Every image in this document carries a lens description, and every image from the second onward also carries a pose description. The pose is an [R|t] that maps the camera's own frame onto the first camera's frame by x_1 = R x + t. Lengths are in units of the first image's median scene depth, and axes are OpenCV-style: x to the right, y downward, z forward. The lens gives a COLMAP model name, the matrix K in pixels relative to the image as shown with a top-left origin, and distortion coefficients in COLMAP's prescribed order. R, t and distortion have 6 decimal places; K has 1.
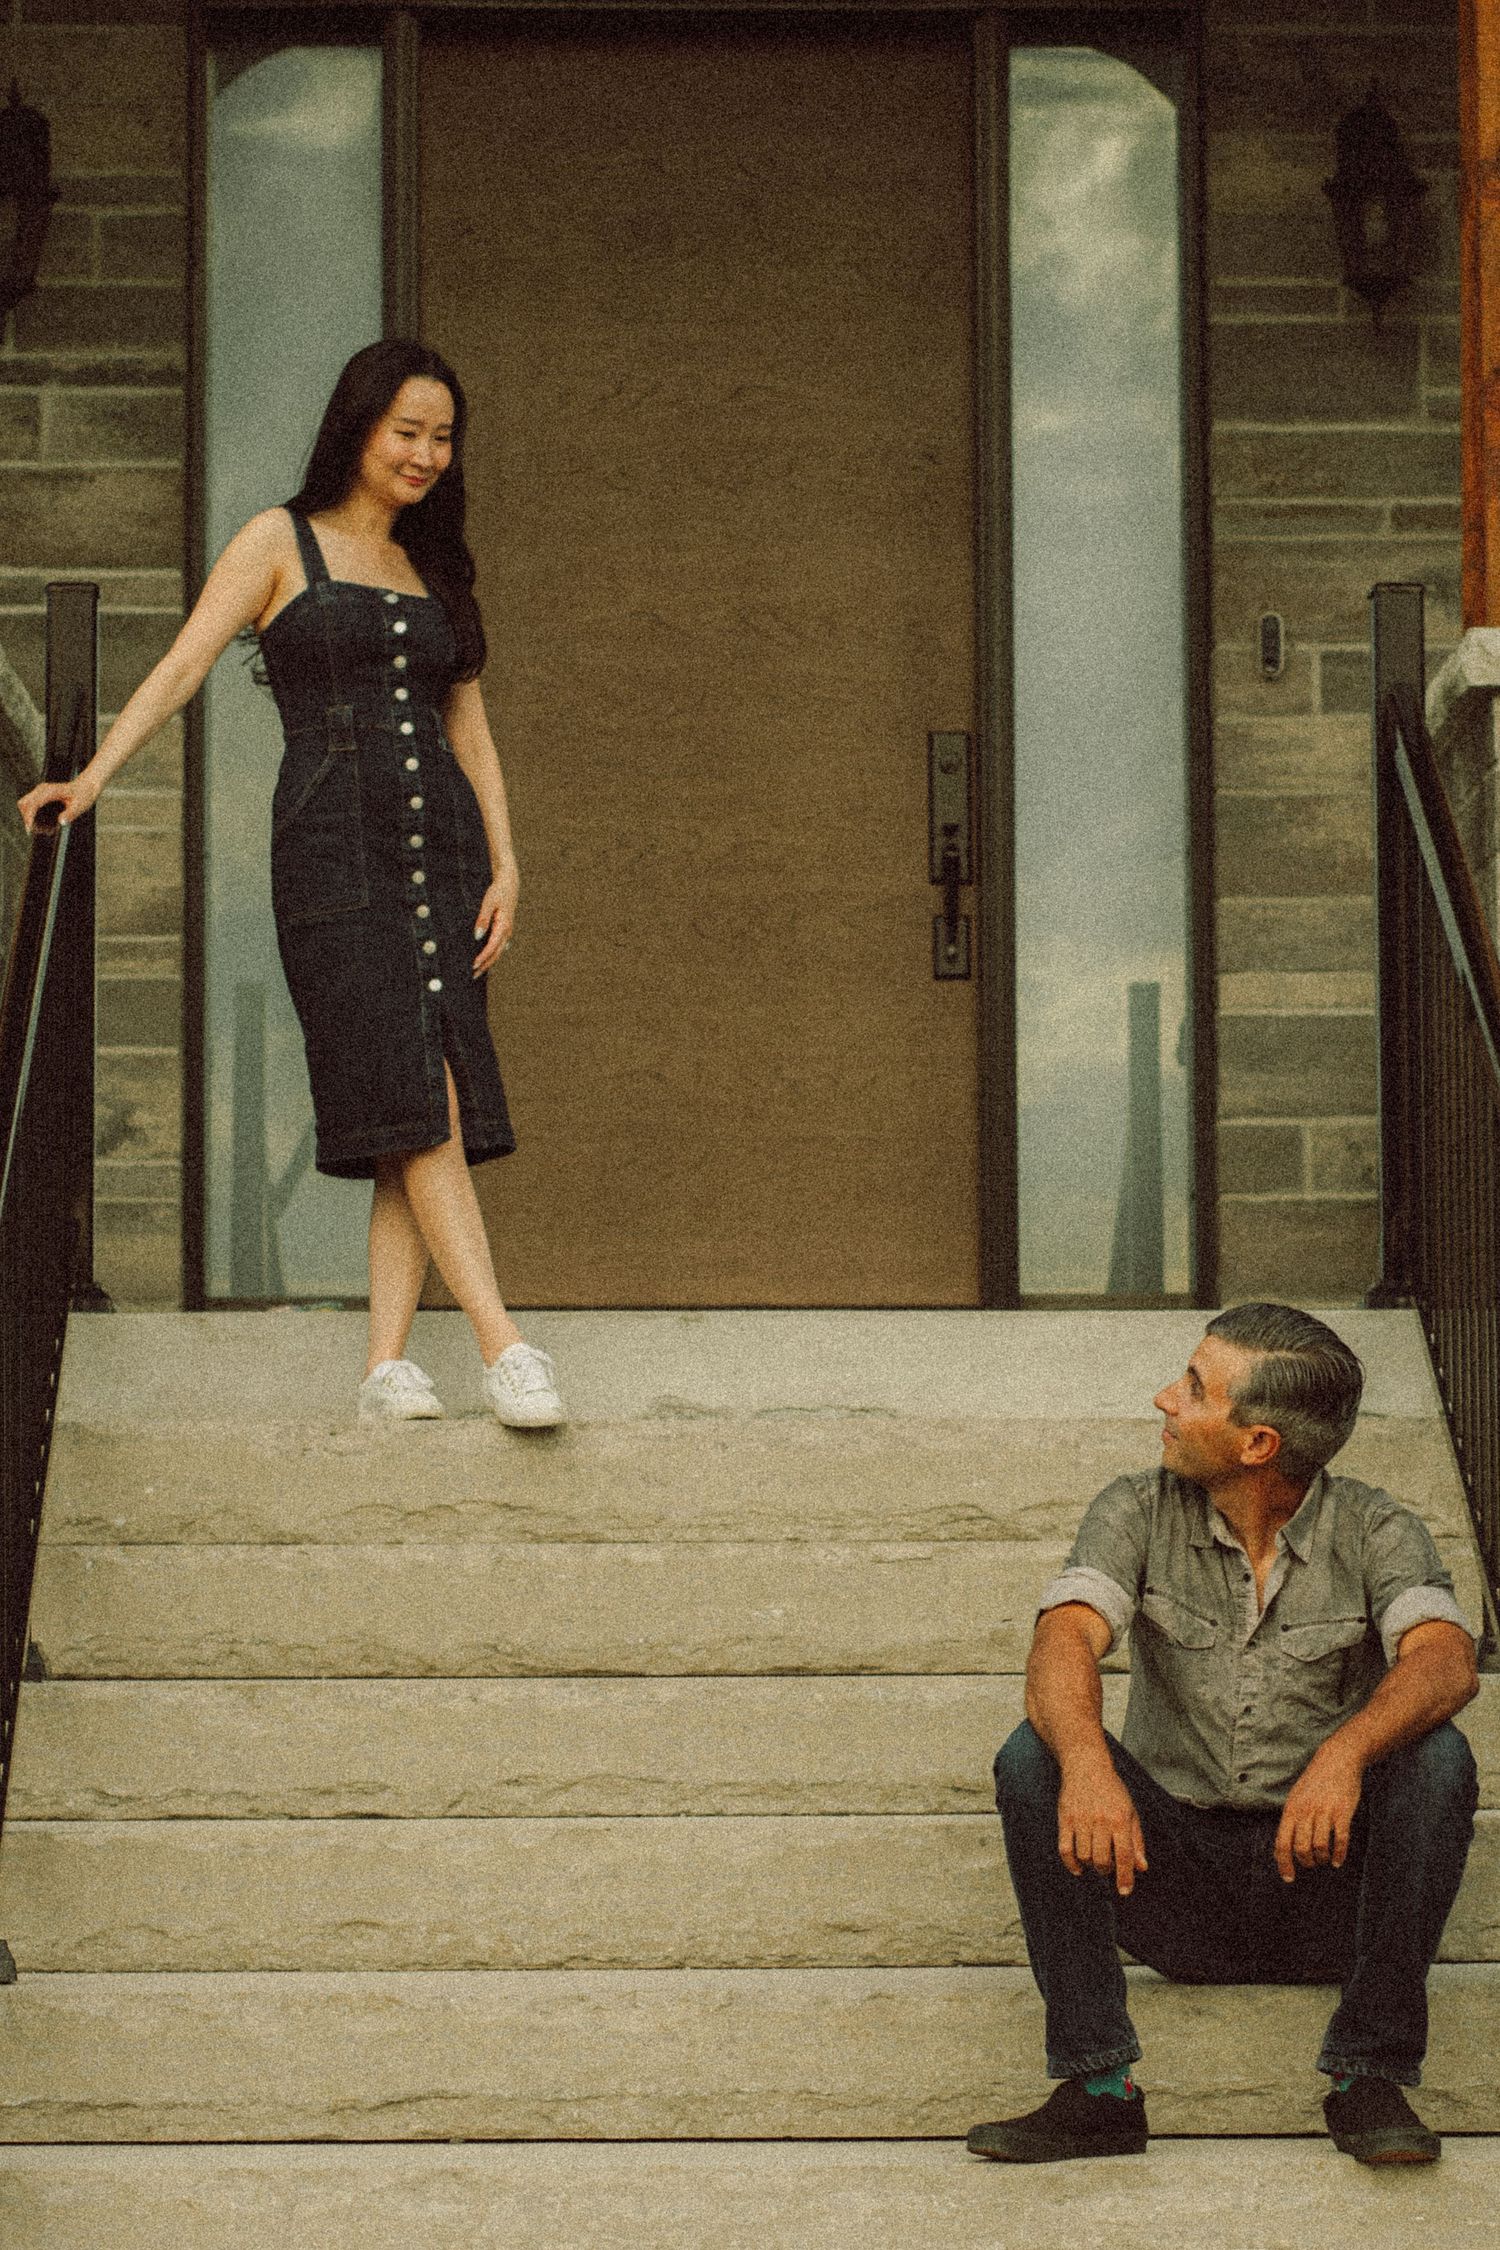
lens RADIAL K [[6574.6, 0, 750.0], [0, 6574.6, 1125.0], [0, 0, 1]] dist [-0.062140, -1.701098]
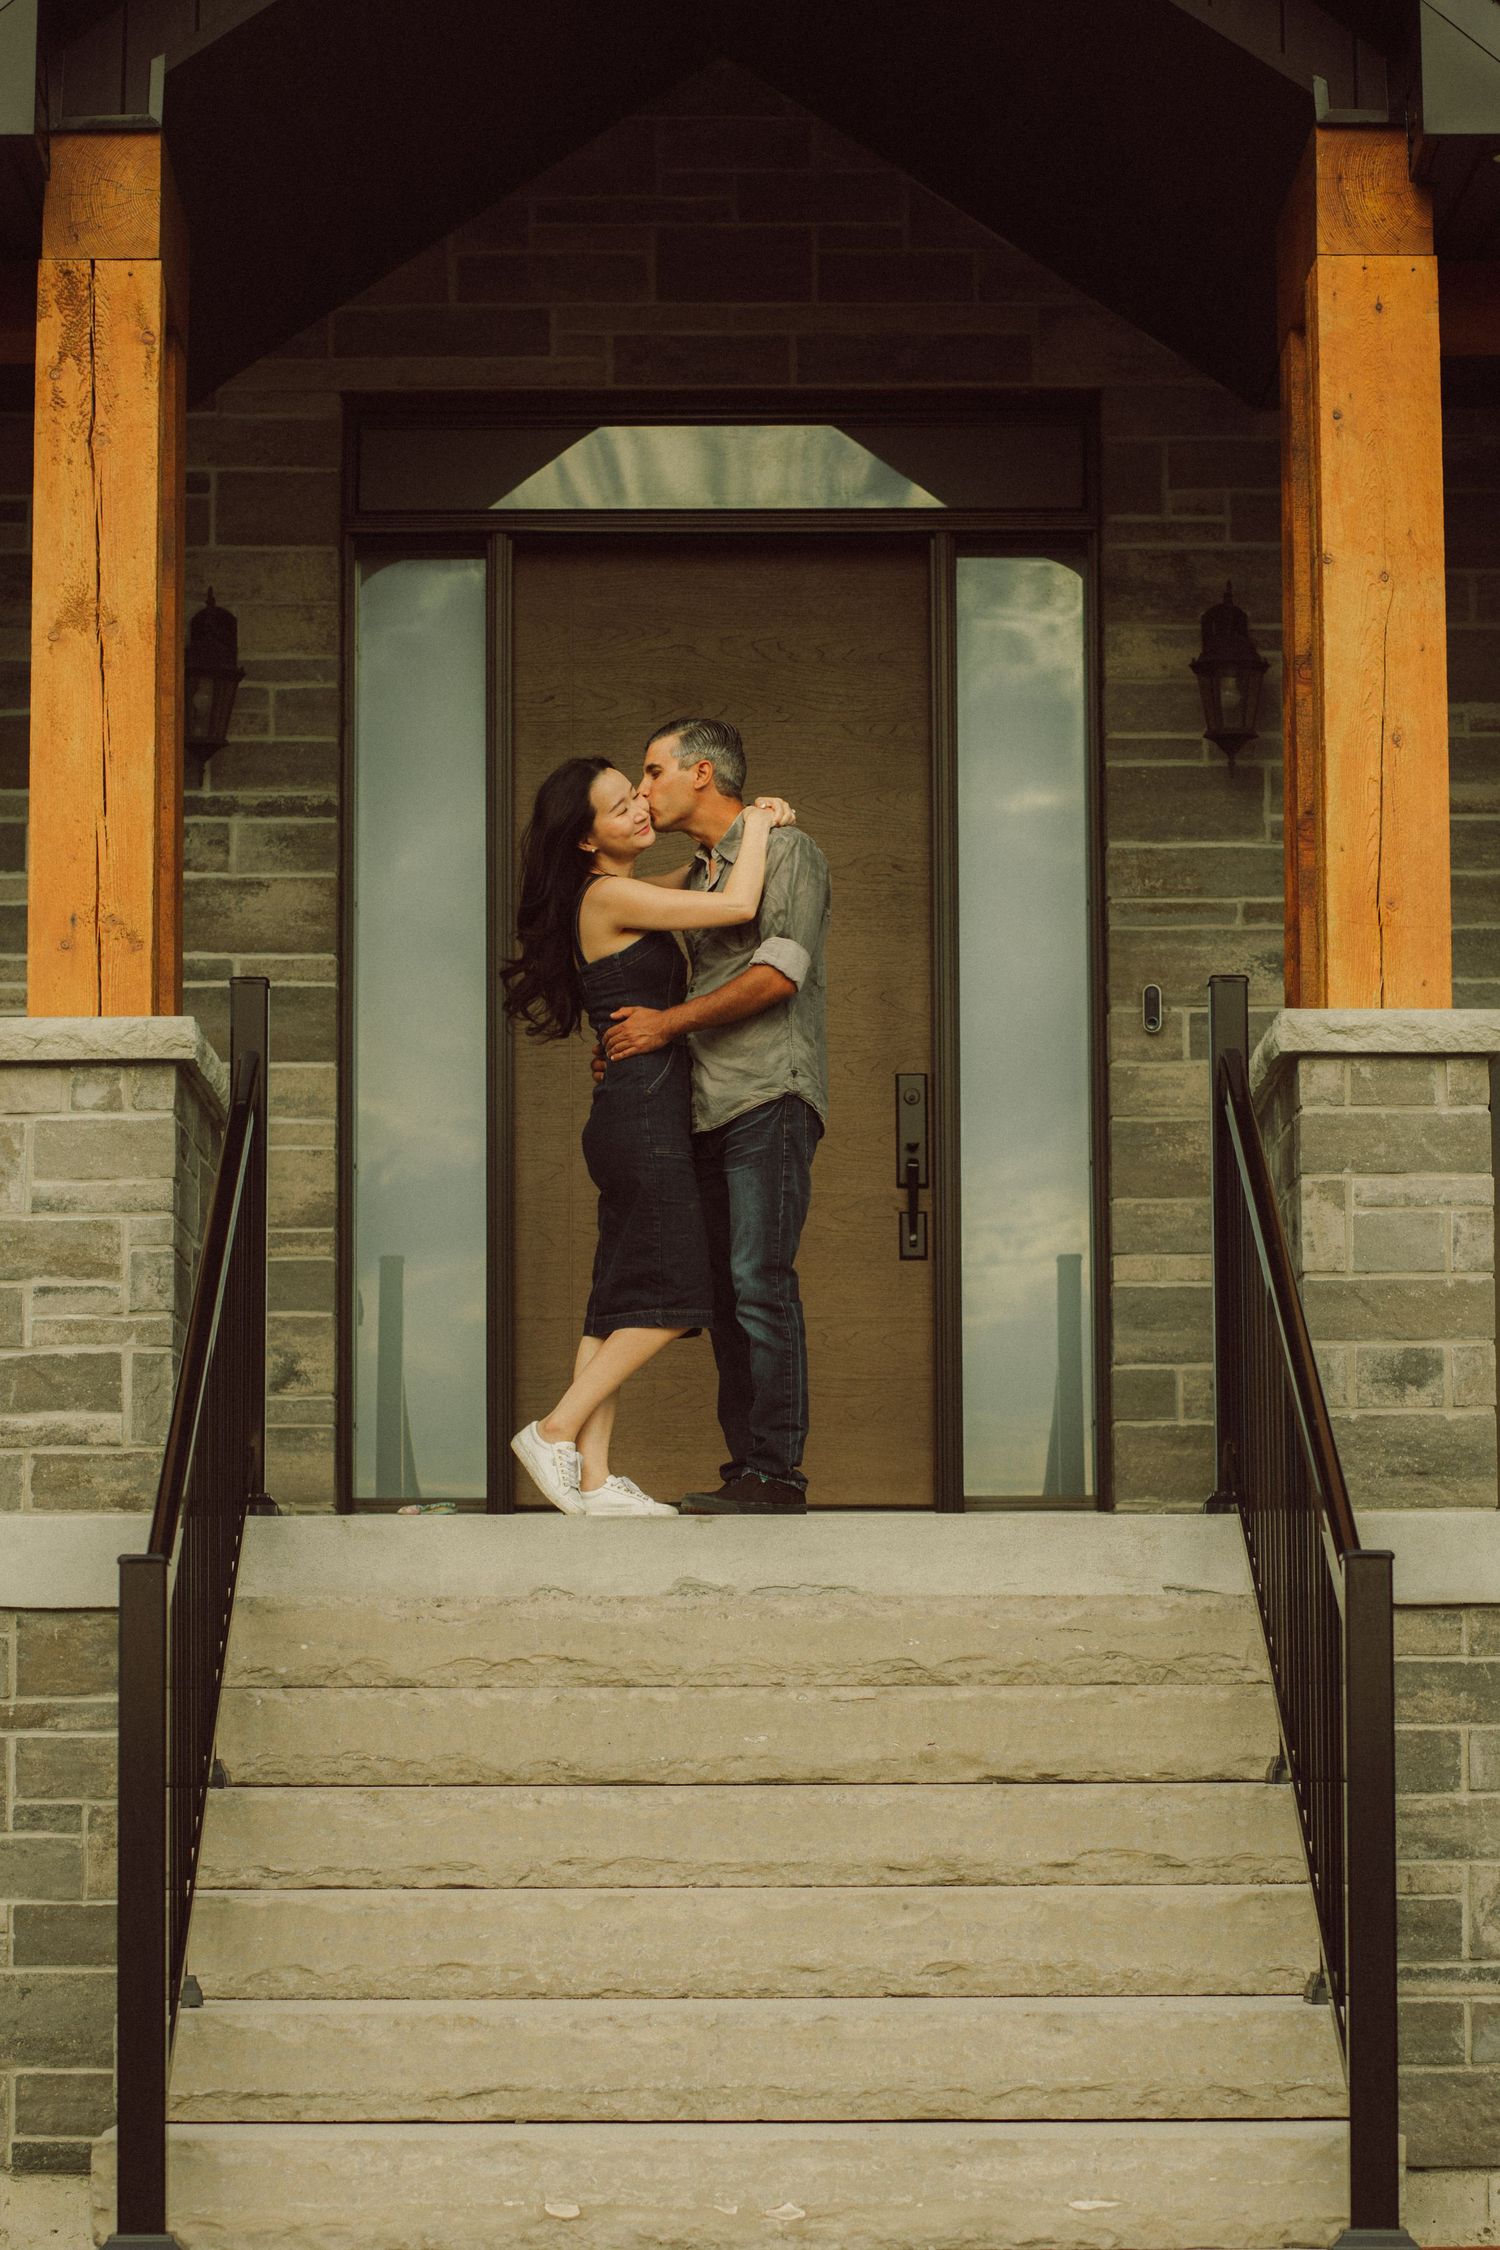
lens RADIAL K [[5804.8, 0, 750.0], [0, 5804.8, 1125.0], [0, 0, 1]] dist [-0.149517, -0.208420]
pose [[0.999664, -0.001099, -0.025900, 0.029661], [0.000383, 0.999618, -0.027635, -0.017869], [0.025921, 0.027615, 0.999282, -0.184850]]
